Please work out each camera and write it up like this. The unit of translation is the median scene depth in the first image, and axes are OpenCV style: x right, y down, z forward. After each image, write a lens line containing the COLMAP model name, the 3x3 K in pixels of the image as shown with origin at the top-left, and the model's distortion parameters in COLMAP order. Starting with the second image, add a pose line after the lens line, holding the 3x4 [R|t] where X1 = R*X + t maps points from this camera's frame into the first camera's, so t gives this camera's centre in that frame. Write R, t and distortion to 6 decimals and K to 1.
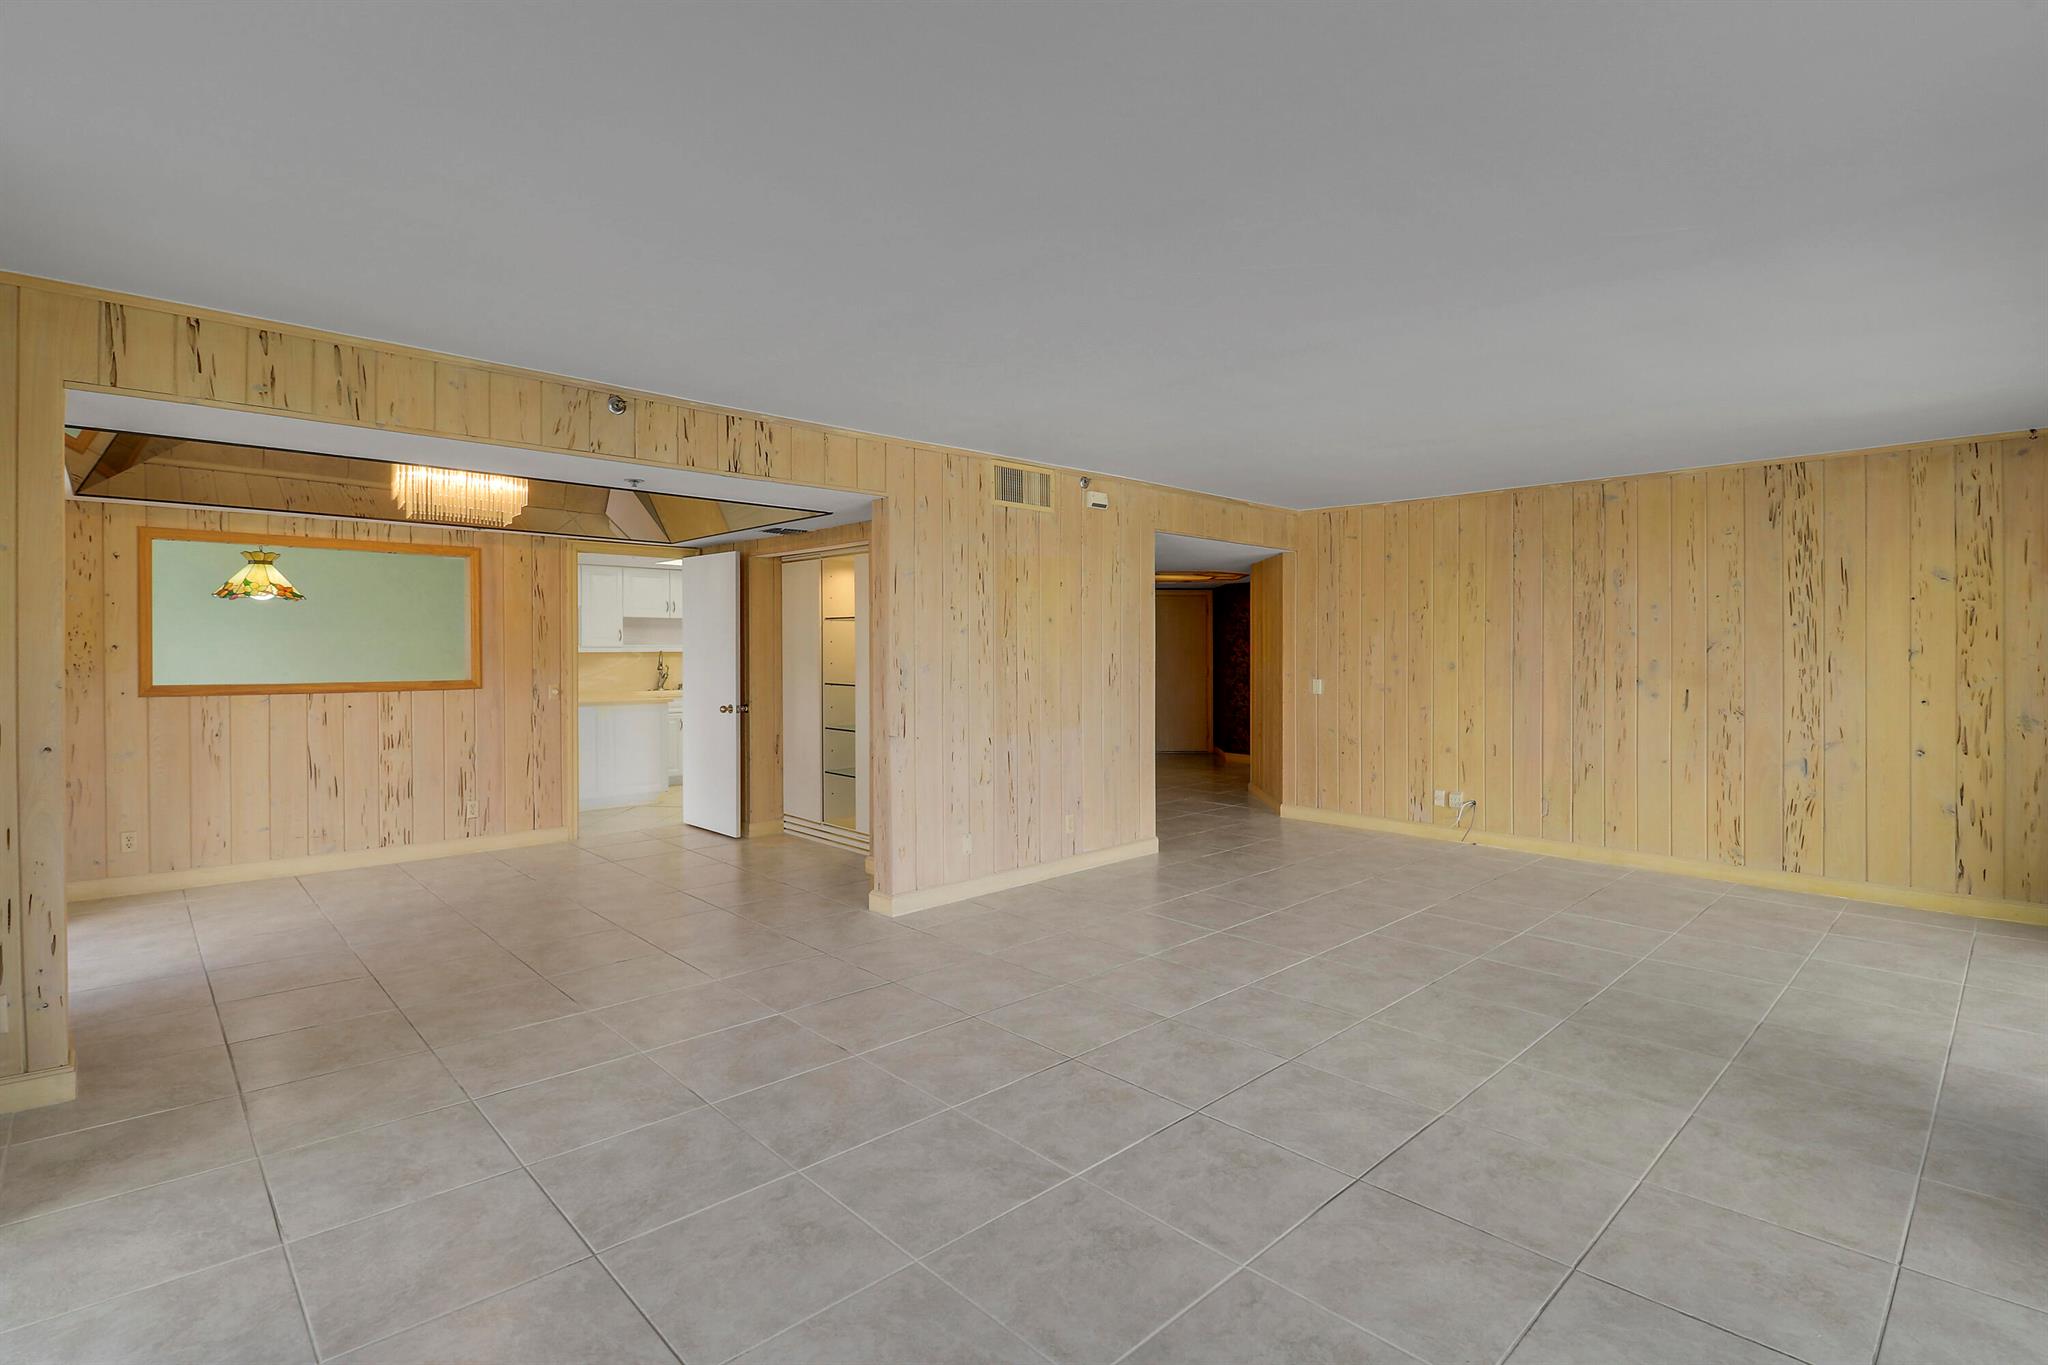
lens RADIAL K [[971.2, 0, 1026.7], [0, 971.2, 646.0], [0, 0, 1]] dist [-0.012097, -0.002399]
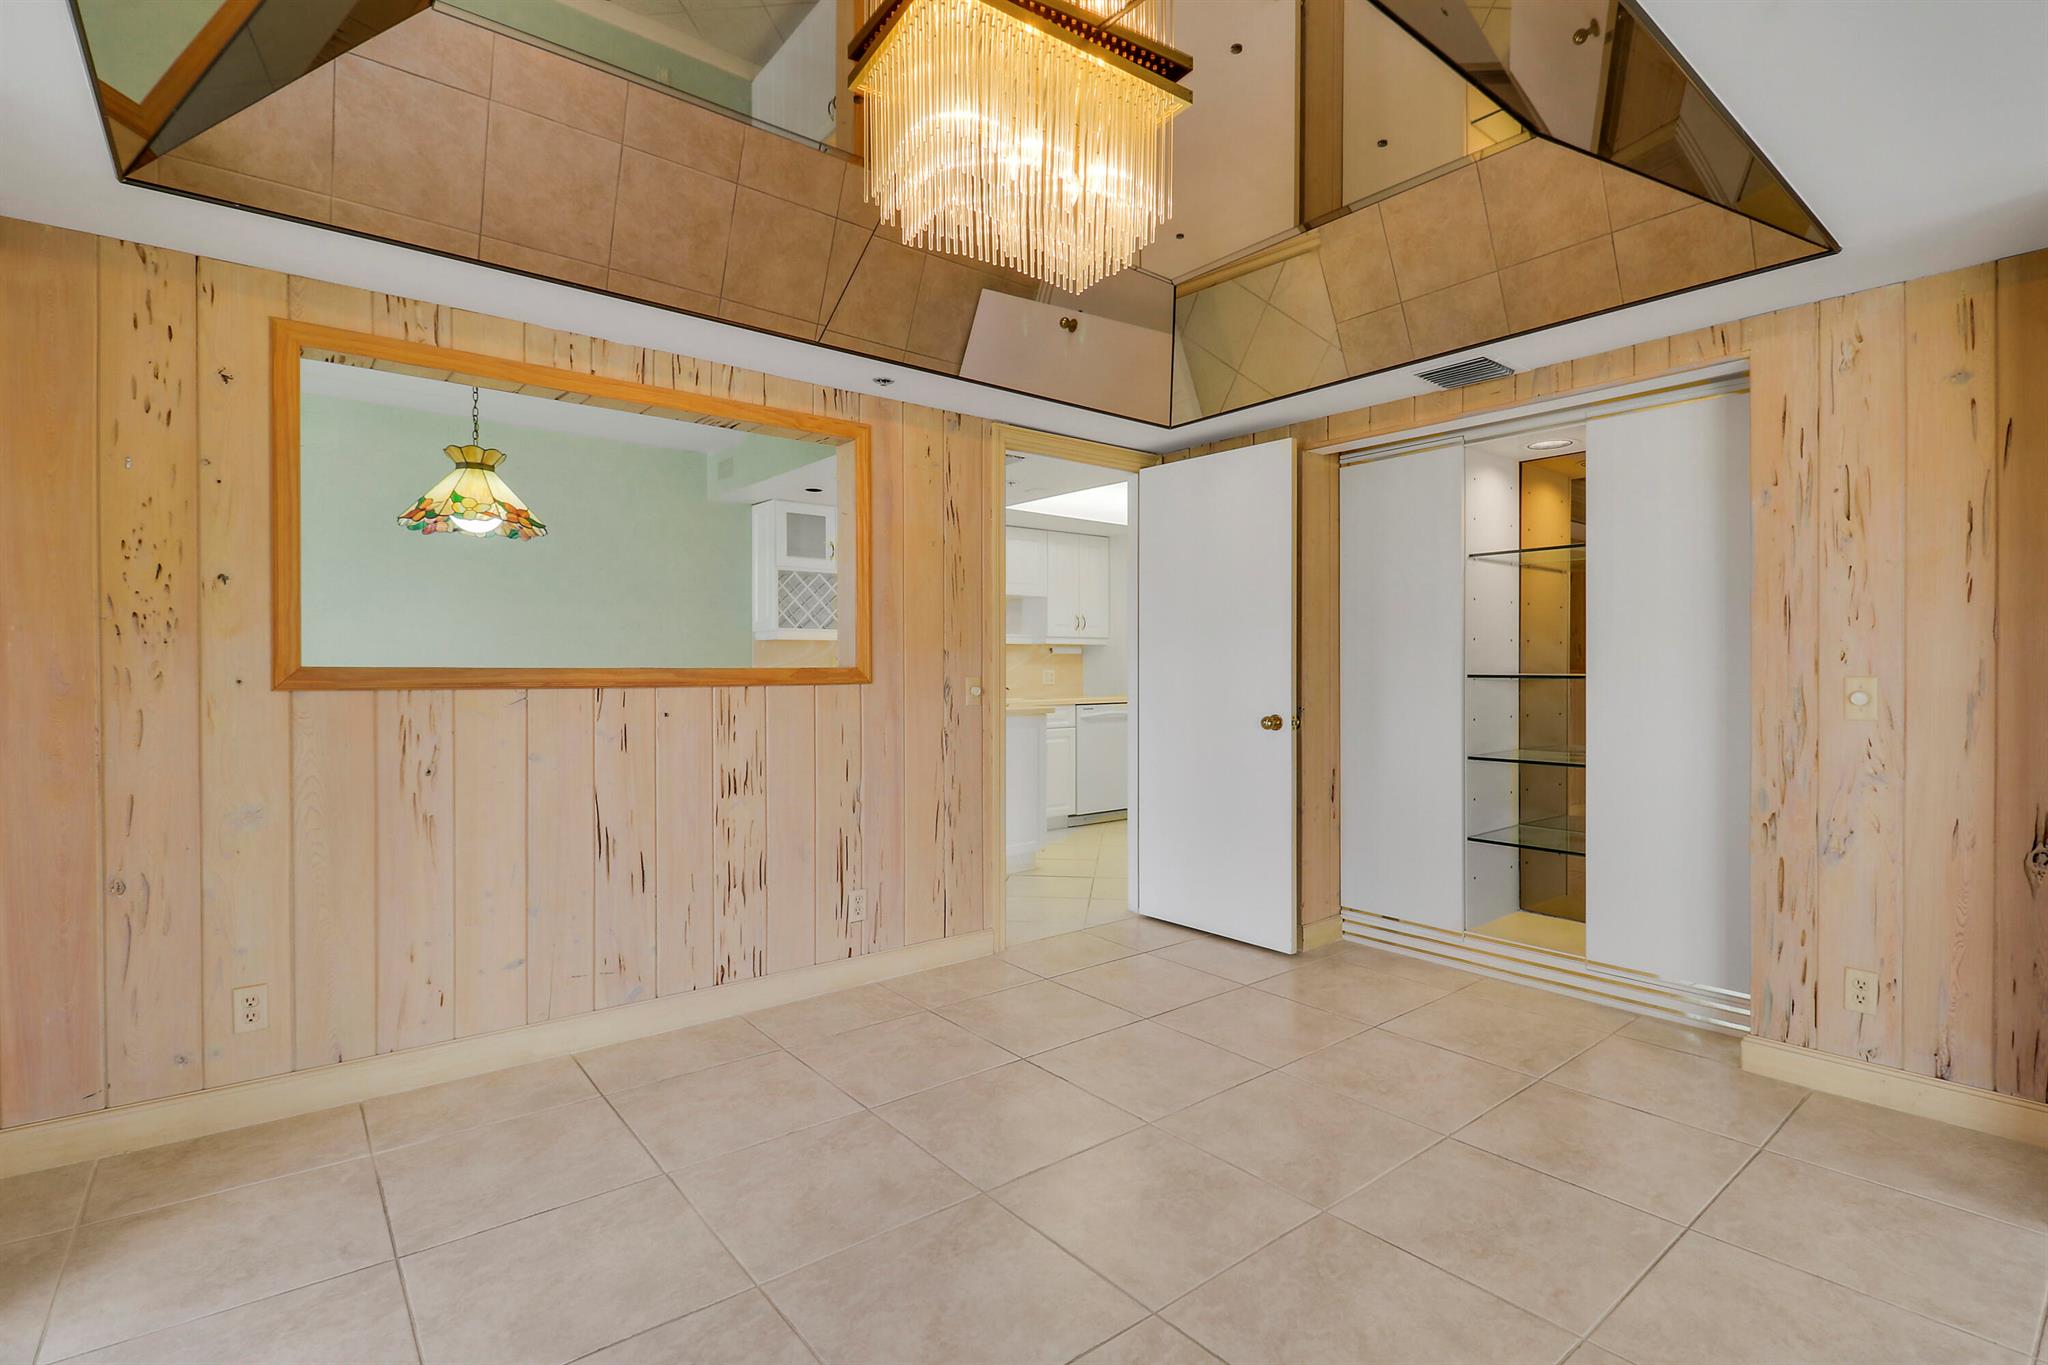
lens RADIAL K [[964.7, 0, 1031.5], [0, 964.7, 661.1], [0, 0, 1]] dist [0.006701, -0.009962]
pose [[0.996587, -0.001836, -0.082525, -0.454527], [0.001490, 0.999990, -0.004252, 0.036072], [0.082532, 0.004115, 0.996580, 0.492785]]
